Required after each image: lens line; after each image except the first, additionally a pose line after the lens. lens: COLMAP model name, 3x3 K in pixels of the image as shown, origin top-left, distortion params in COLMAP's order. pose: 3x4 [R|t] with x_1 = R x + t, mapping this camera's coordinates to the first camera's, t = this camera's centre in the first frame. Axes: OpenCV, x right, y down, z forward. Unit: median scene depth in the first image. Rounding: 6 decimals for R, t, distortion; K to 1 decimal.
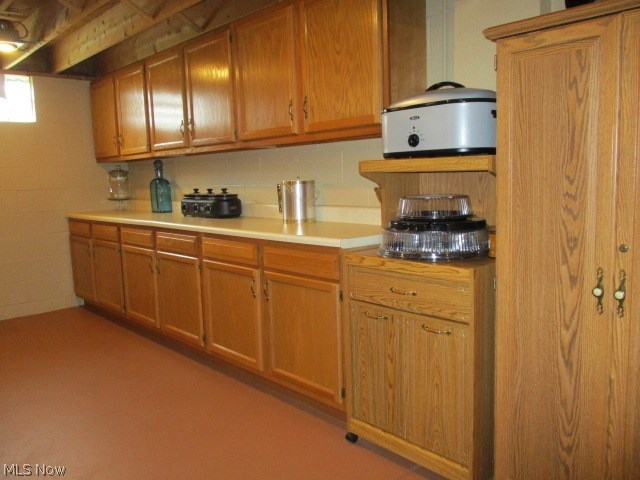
lens RADIAL K [[535.7, 0, 320.0], [0, 535.7, 240.0], [0, 0, 1]] dist [-0.022591, 0.002893]
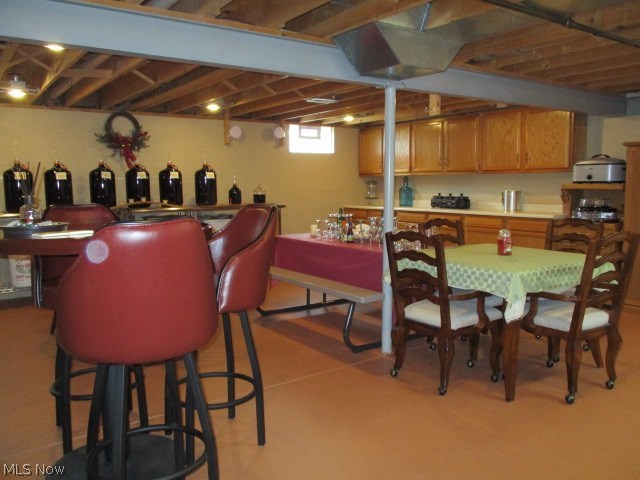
lens RADIAL K [[535.7, 0, 320.0], [0, 535.7, 240.0], [0, 0, 1]] dist [-0.022591, 0.002893]
pose [[0.993426, 0.041849, -0.106552, -0.686043], [-0.043831, 0.998905, -0.016334, 0.180378], [0.105752, 0.020897, 0.994173, -1.402786]]
